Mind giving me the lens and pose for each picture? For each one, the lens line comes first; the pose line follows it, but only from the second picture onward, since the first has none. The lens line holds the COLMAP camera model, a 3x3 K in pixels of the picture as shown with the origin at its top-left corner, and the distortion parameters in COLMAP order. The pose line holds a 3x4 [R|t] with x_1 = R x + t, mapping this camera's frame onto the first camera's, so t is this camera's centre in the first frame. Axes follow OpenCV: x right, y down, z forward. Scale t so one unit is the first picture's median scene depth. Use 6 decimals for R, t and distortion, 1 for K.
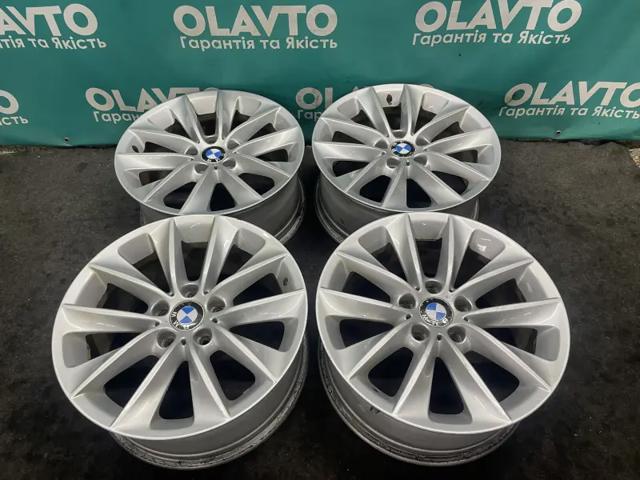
lens RADIAL K [[488.3, 0, 320.0], [0, 488.3, 240.0], [0, 0, 1]] dist [-0.002820, -0.032908]
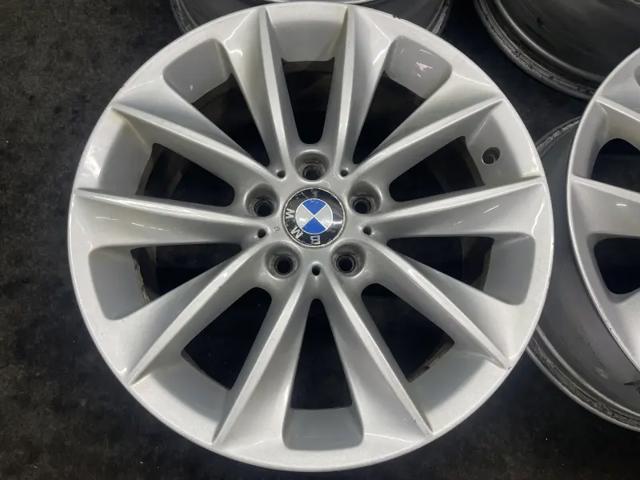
lens RADIAL K [[474.2, 0, 320.0], [0, 474.2, 240.0], [0, 0, 1]] dist [0.111916, -0.131693]
pose [[0.999223, 0.035577, 0.016967, -0.268022], [-0.039410, 0.909453, 0.413934, -0.040255], [-0.000704, -0.414281, 0.910149, 0.496843]]
